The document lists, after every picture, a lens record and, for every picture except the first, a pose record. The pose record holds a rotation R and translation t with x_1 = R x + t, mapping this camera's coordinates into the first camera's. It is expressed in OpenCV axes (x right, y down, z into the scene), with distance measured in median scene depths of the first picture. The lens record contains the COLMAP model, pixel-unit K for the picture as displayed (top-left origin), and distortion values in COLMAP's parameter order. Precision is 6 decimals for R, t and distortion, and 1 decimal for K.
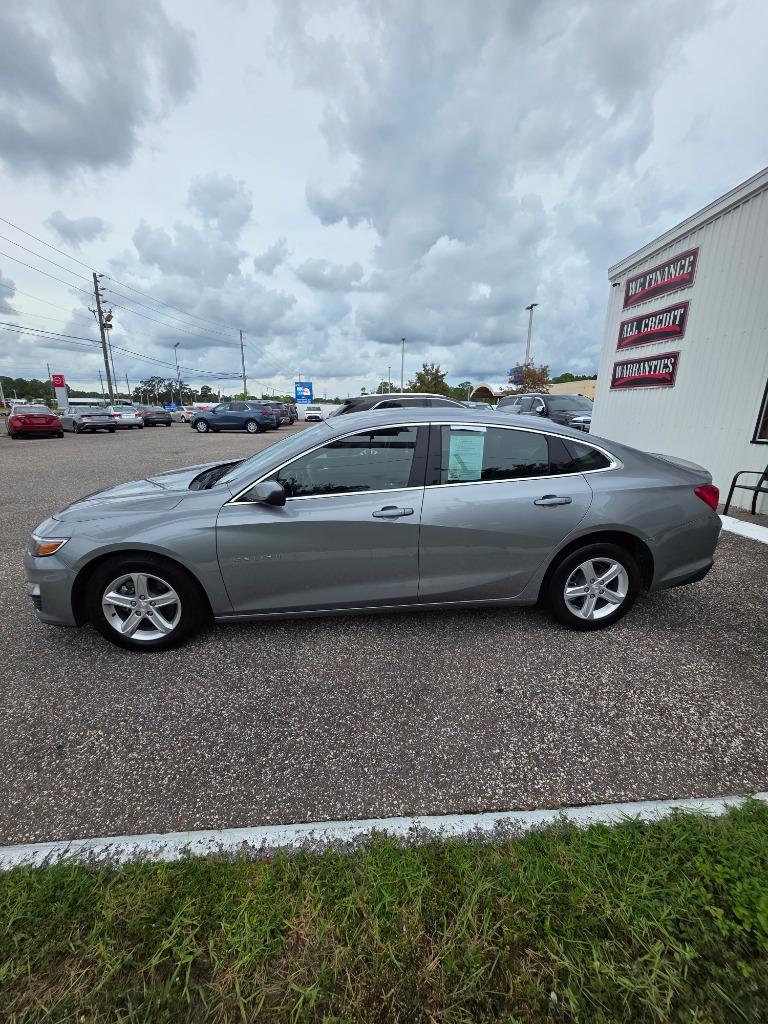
lens RADIAL K [[407.6, 0, 385.0], [0, 407.6, 518.4], [0, 0, 1]] dist [0.002402, 0.000046]
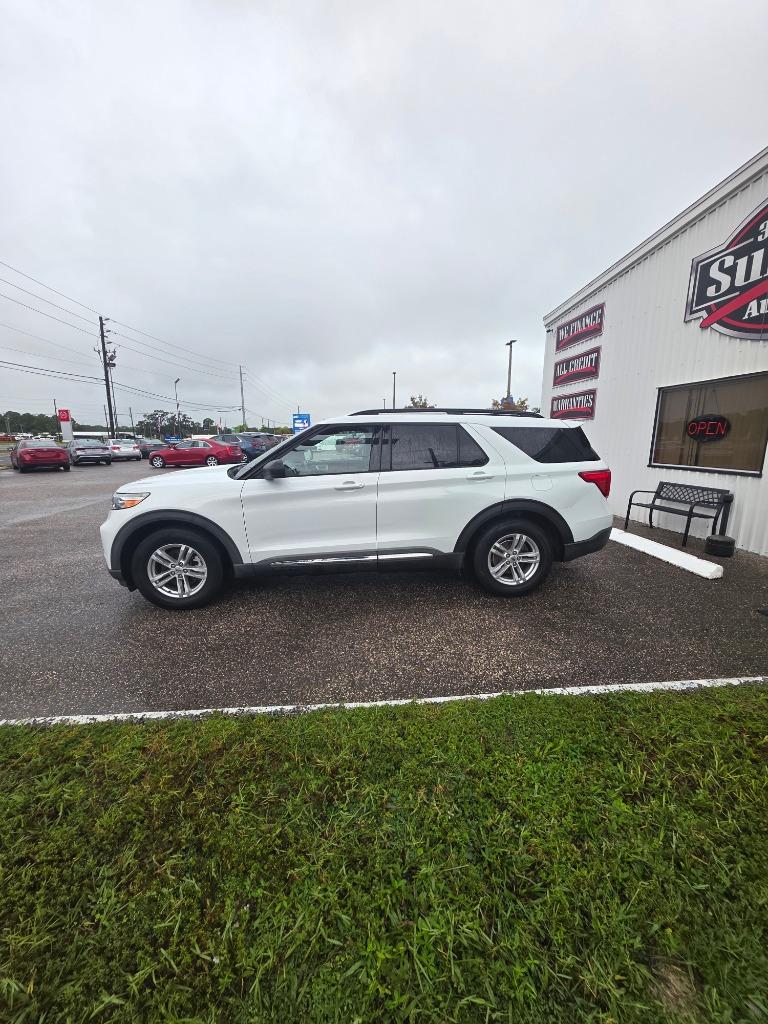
lens RADIAL K [[407.6, 0, 385.0], [0, 407.6, 518.4], [0, 0, 1]] dist [0.002402, 0.000046]
pose [[0.999938, -0.011048, -0.001572, 0.116001], [0.010914, 0.997588, -0.068556, 0.025285], [0.002326, 0.068535, 0.997646, -0.113551]]
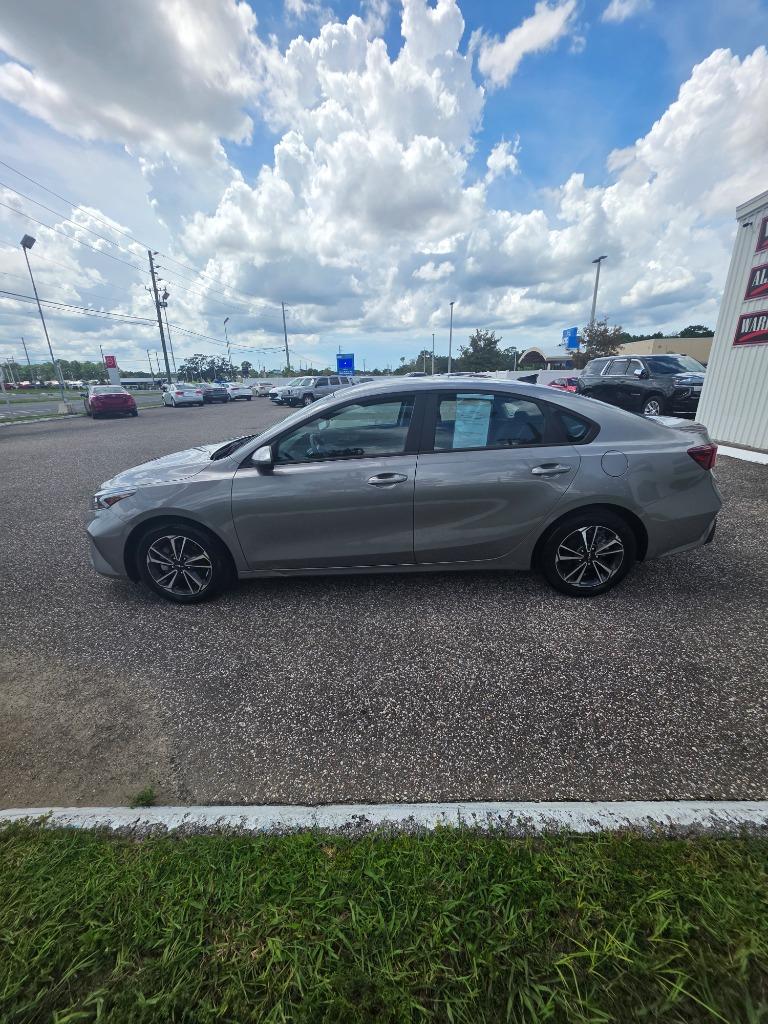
lens RADIAL K [[411.2, 0, 384.3], [0, 411.2, 516.6], [0, 0, 1]] dist [0.001731, 0.001097]
pose [[0.995751, -0.002302, -0.092060, -0.155499], [0.007718, 0.998257, 0.058512, 0.001354], [0.091765, -0.058974, 0.994033, -0.000131]]
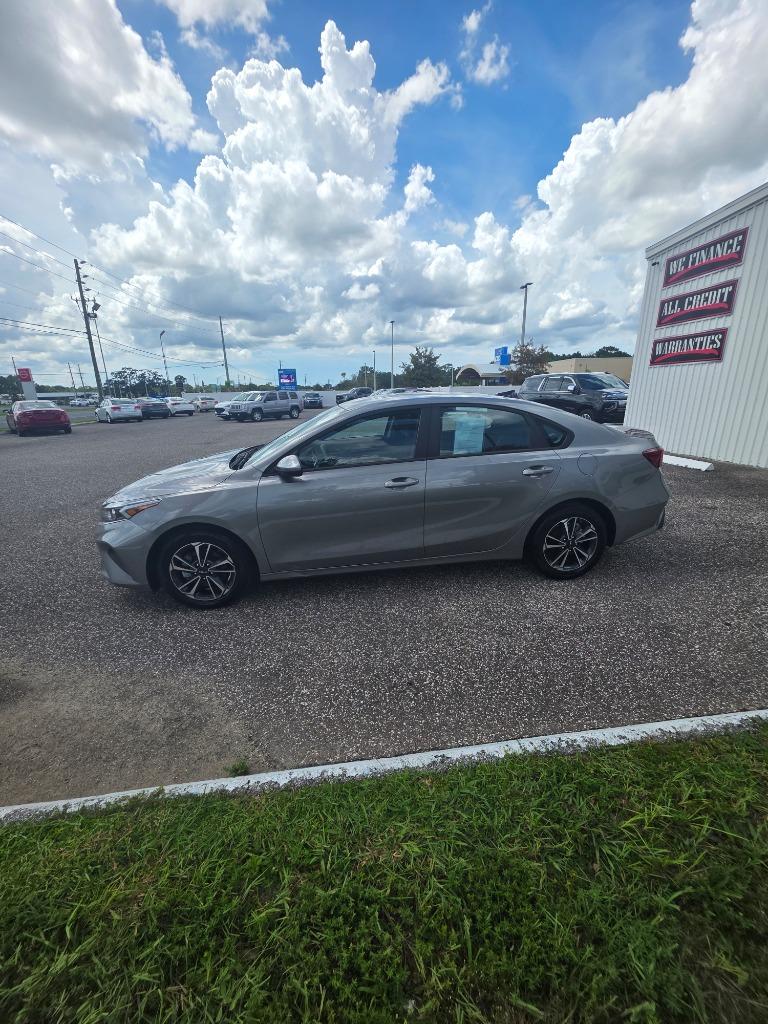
lens RADIAL K [[411.2, 0, 384.3], [0, 411.2, 516.6], [0, 0, 1]] dist [0.001731, 0.001097]
pose [[0.998249, -0.043726, 0.039833, -0.215178], [0.042593, 0.998675, 0.028866, 0.010093], [-0.041043, -0.027119, 0.998789, -0.040167]]
